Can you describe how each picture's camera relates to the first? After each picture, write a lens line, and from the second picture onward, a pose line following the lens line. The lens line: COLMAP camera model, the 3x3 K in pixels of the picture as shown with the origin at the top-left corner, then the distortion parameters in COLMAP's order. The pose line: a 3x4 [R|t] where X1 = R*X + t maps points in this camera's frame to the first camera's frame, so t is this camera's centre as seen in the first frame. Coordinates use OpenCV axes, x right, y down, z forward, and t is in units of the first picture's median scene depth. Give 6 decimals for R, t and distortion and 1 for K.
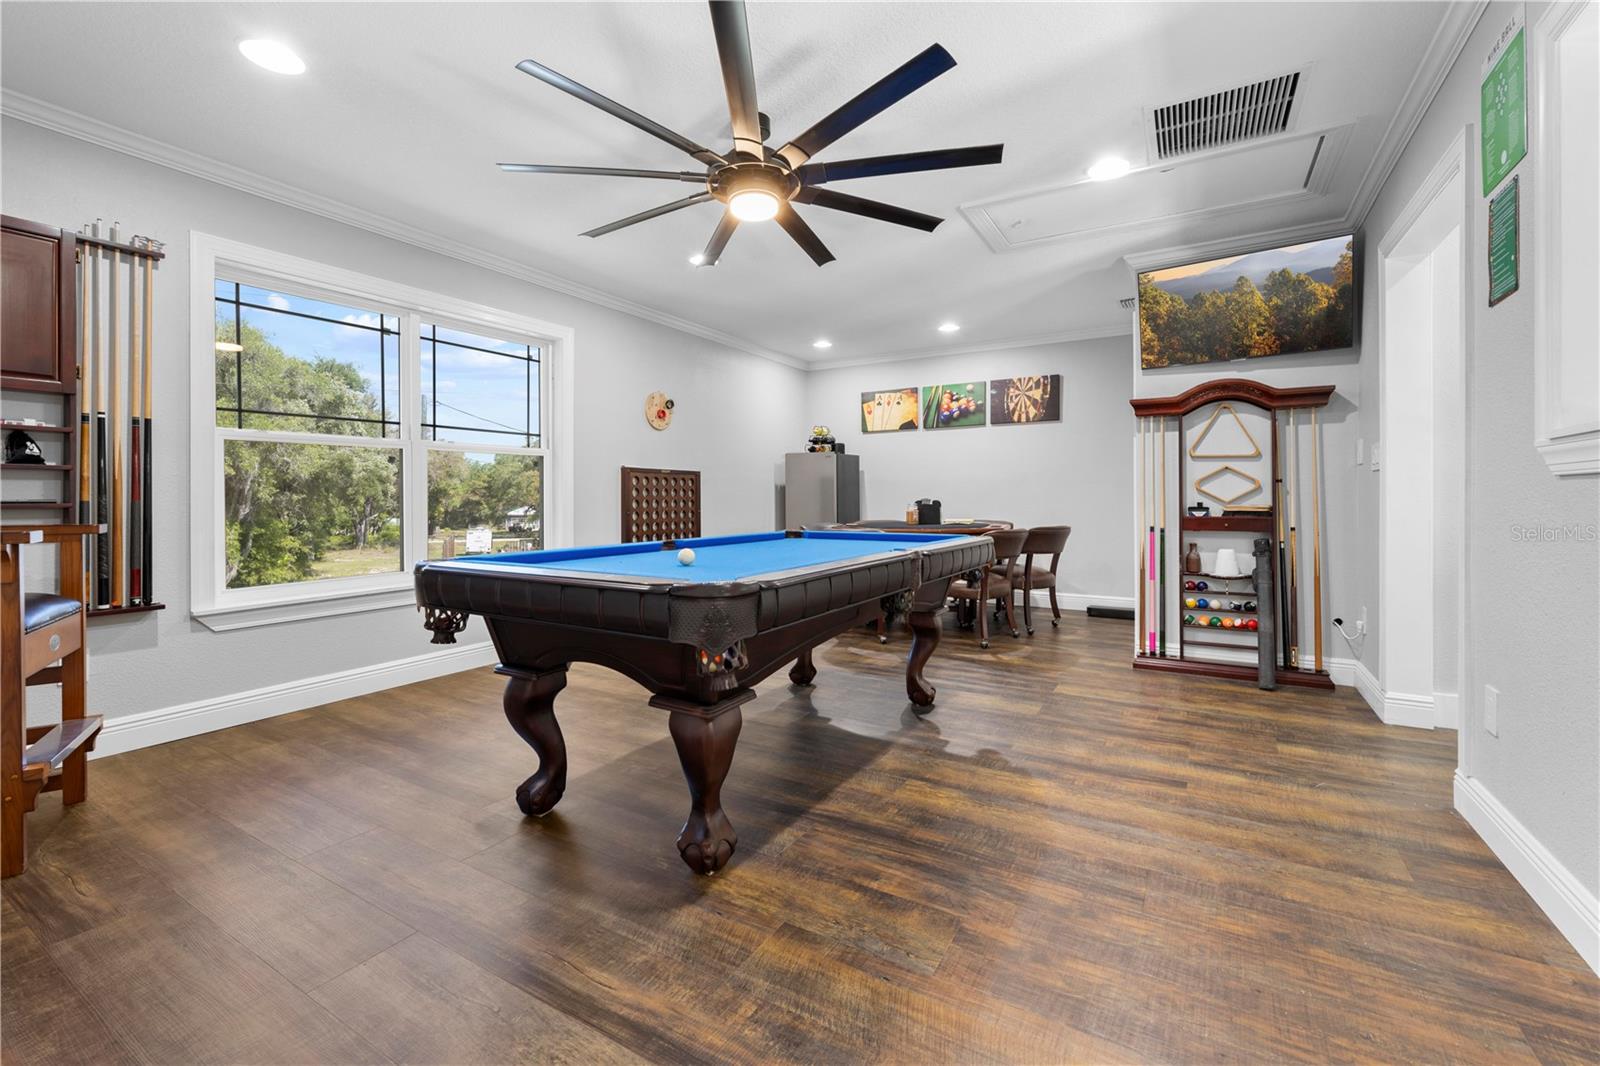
lens RADIAL K [[669.8, 0, 798.7], [0, 669.8, 508.2], [0, 0, 1]] dist [0.000430, -0.000311]
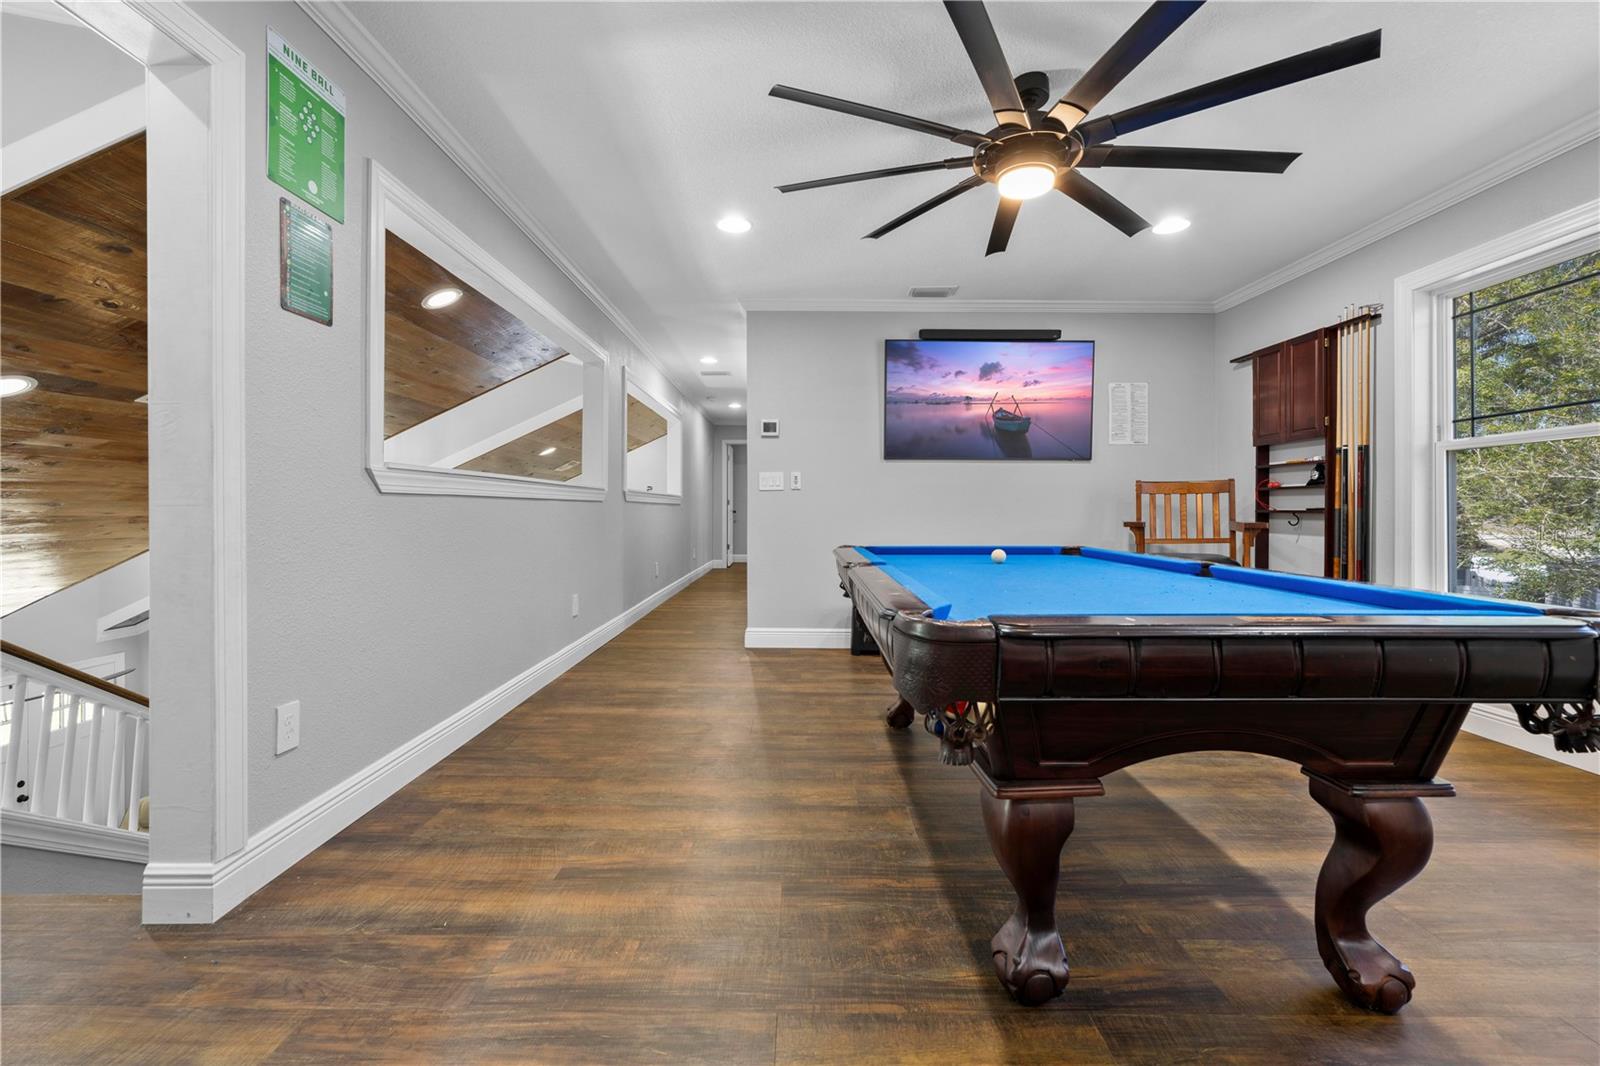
lens RADIAL K [[677.0, 0, 799.1], [0, 677.0, 511.7], [0, 0, 1]] dist [0.001576, 0.000060]
pose [[-0.858683, 0.003896, -0.512493, 0.654687], [-0.004703, 0.999869, 0.015482, -0.019745], [0.512486, 0.015705, -0.858552, 1.605227]]
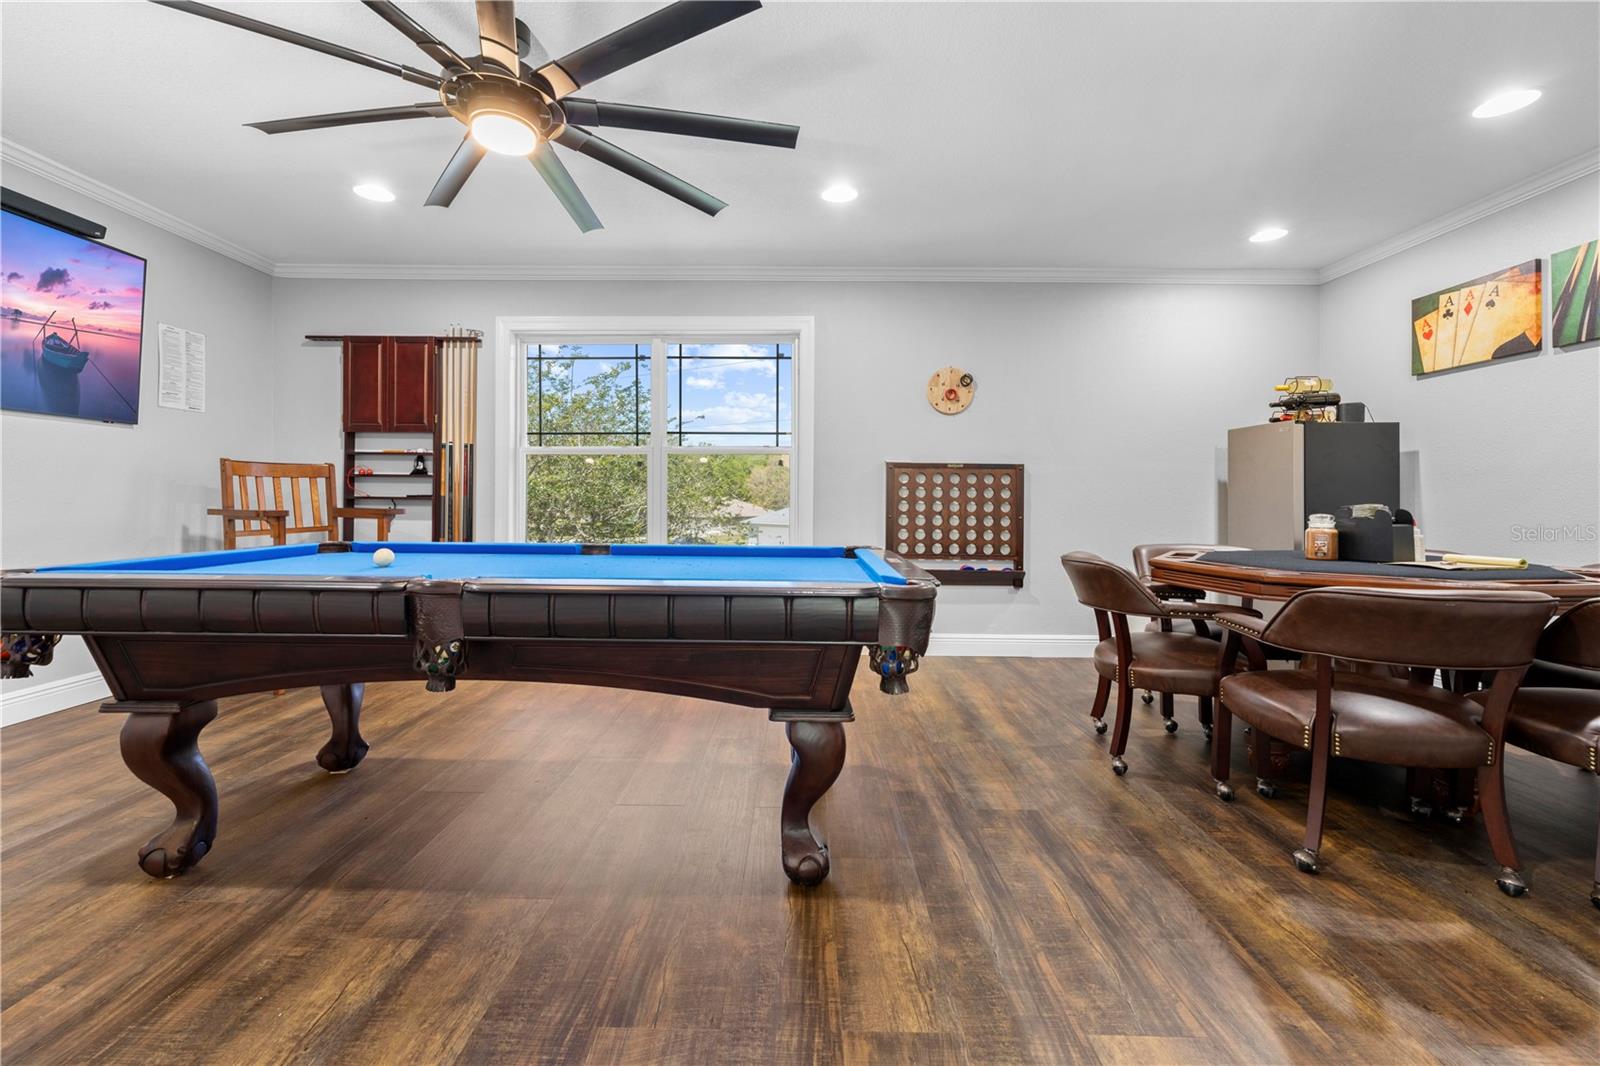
lens RADIAL K [[669.8, 0, 798.7], [0, 669.8, 508.2], [0, 0, 1]] dist [0.000430, -0.000311]
pose [[0.506151, 0.023452, -0.862126, 0.804755], [-0.023547, 0.999633, 0.013368, -0.021377], [0.862124, 0.013534, 0.506517, 0.889225]]
